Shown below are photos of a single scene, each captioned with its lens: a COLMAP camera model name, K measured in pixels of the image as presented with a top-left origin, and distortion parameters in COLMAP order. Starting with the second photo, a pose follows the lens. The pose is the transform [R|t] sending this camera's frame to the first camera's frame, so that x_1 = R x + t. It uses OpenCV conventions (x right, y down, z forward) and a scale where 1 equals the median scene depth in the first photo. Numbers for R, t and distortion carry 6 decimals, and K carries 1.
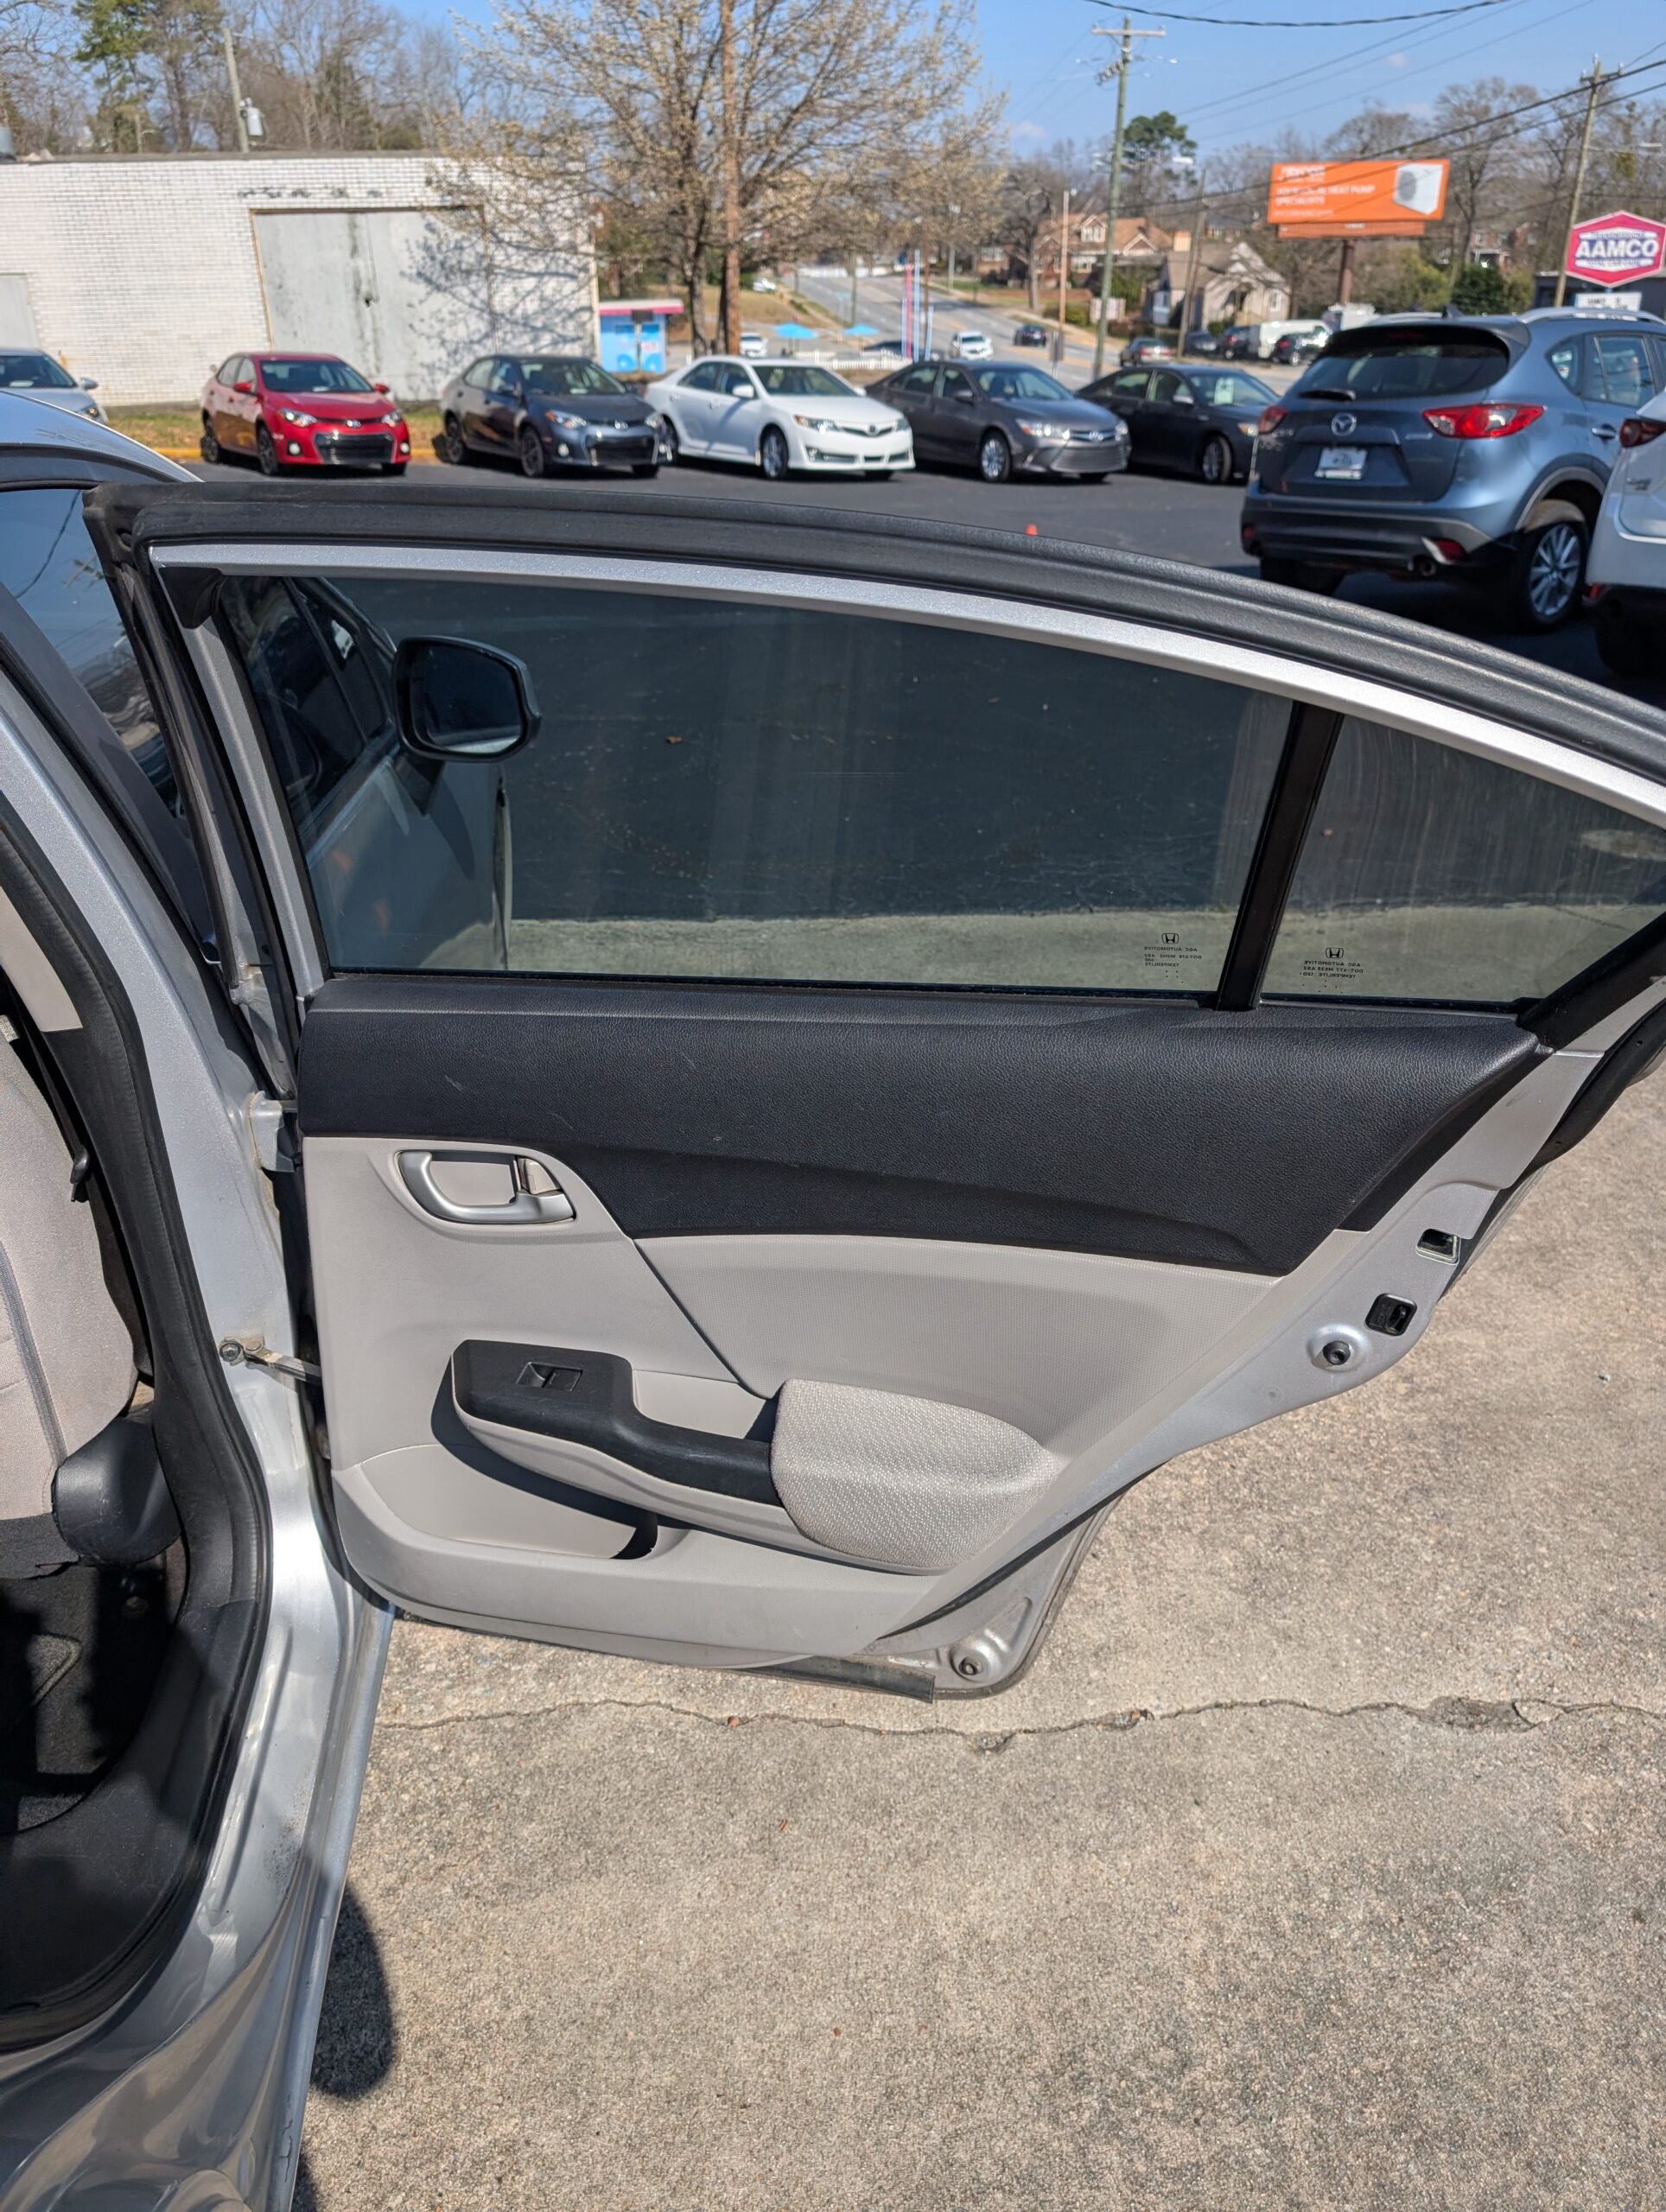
lens RADIAL K [[1595.5, 0, 829.8], [0, 1595.5, 1074.5], [0, 0, 1]] dist [0.010622, -0.007208]
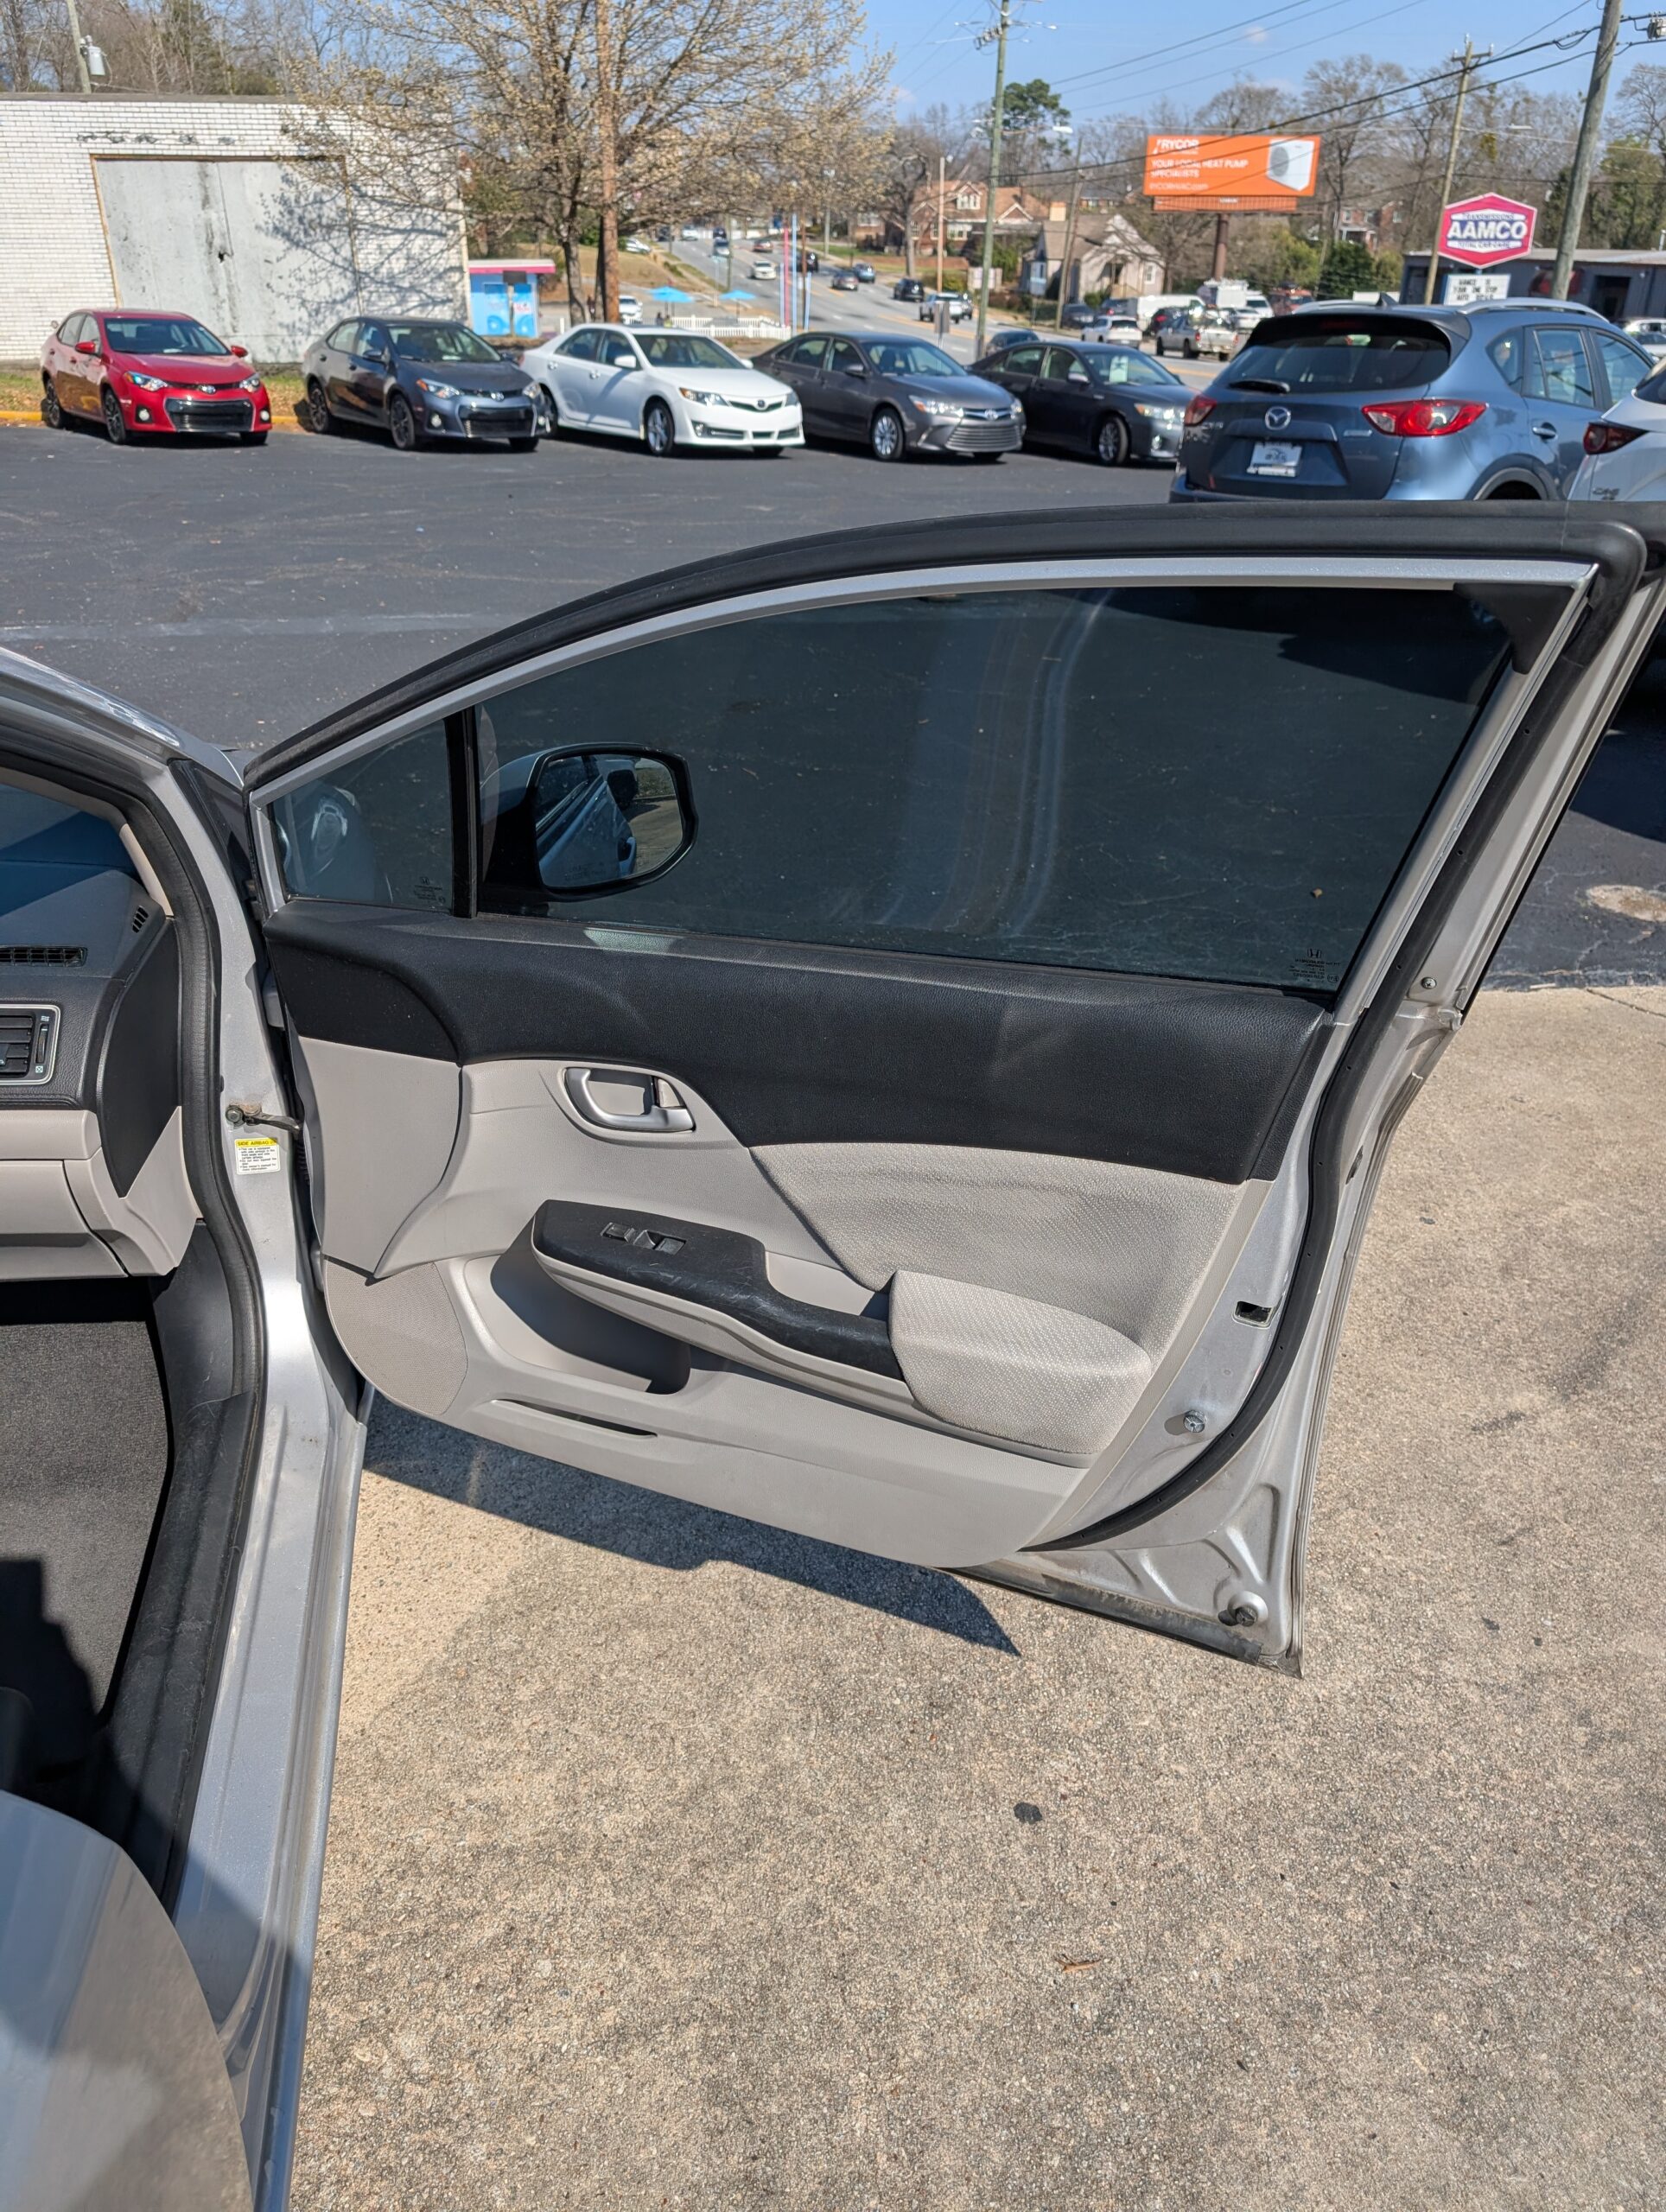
lens RADIAL K [[1595.5, 0, 827.0], [0, 1595.5, 1076.8], [0, 0, 1]] dist [0.010622, -0.007208]
pose [[0.997423, -0.013804, 0.070398, -0.005541], [0.012440, 0.999727, 0.019783, -0.013550], [-0.070651, -0.018856, 0.997323, 0.023603]]
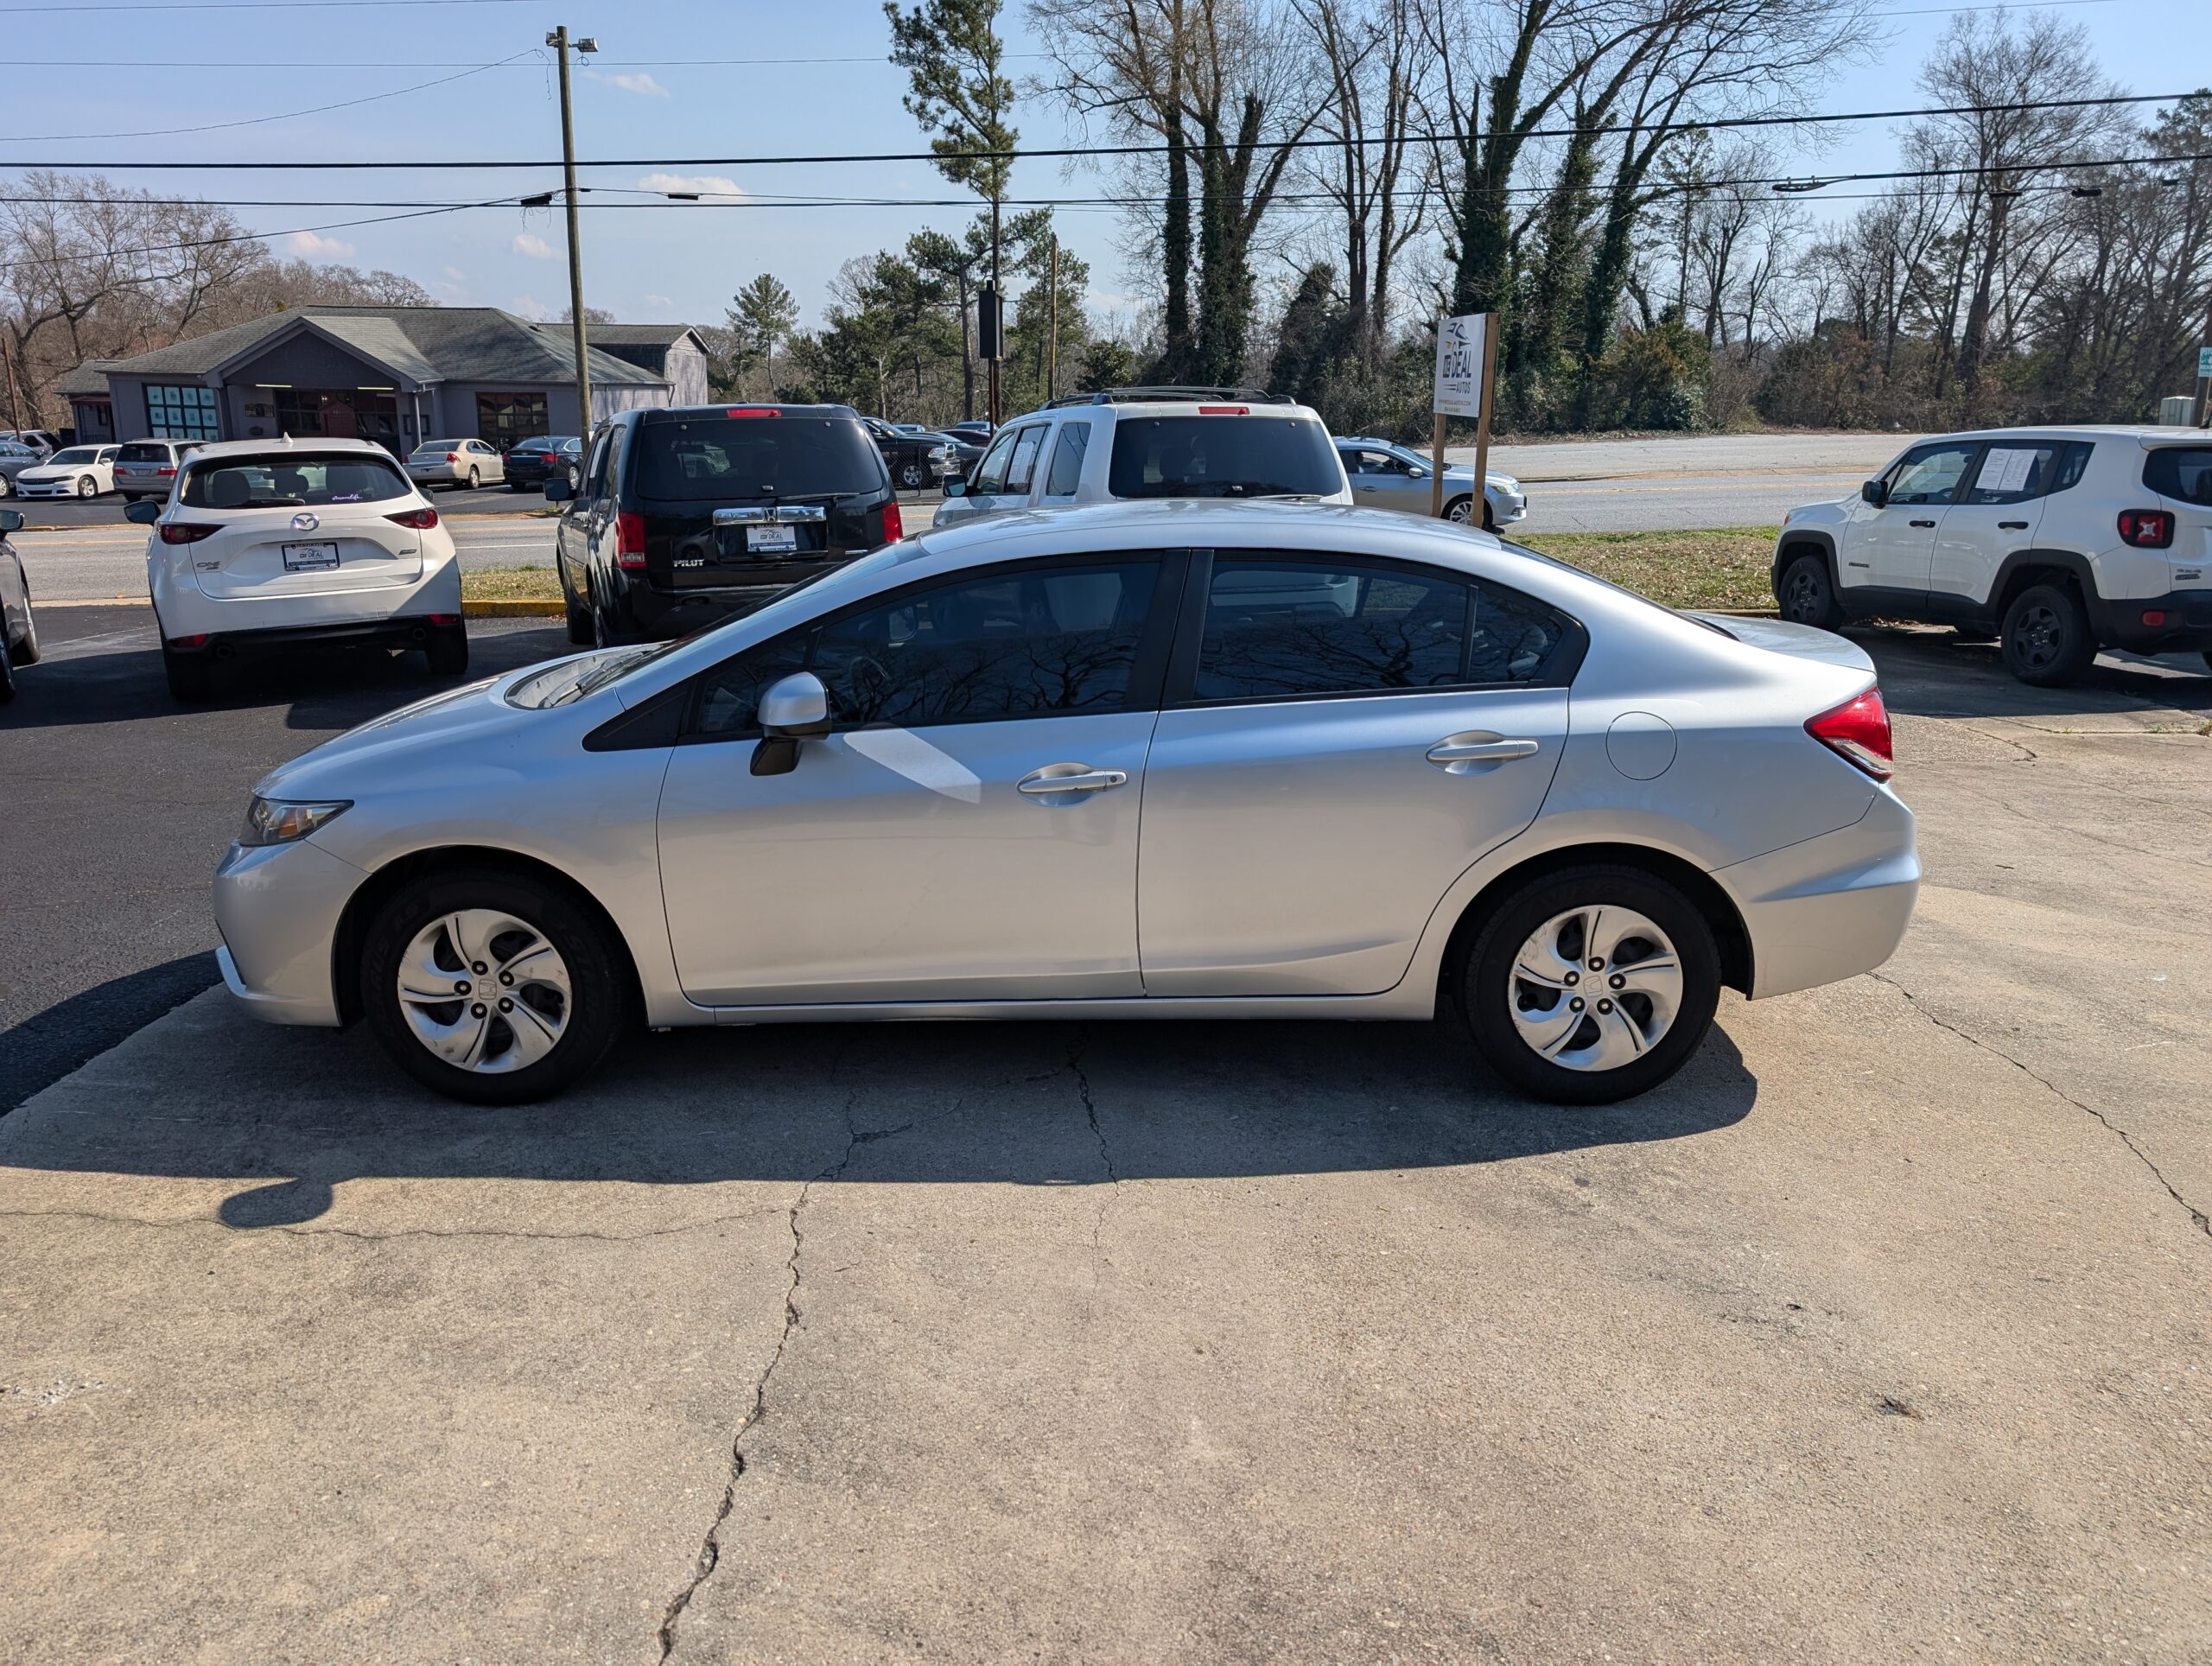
lens RADIAL K [[1595.5, 0, 1071.0], [0, 1595.5, 824.9], [0, 0, 1]] dist [0.010622, -0.007208]
pose [[0.122759, -0.250388, 0.960331, -0.224986], [0.430292, 0.885397, 0.175846, -0.021313], [-0.894304, 0.391636, 0.216430, 0.021282]]
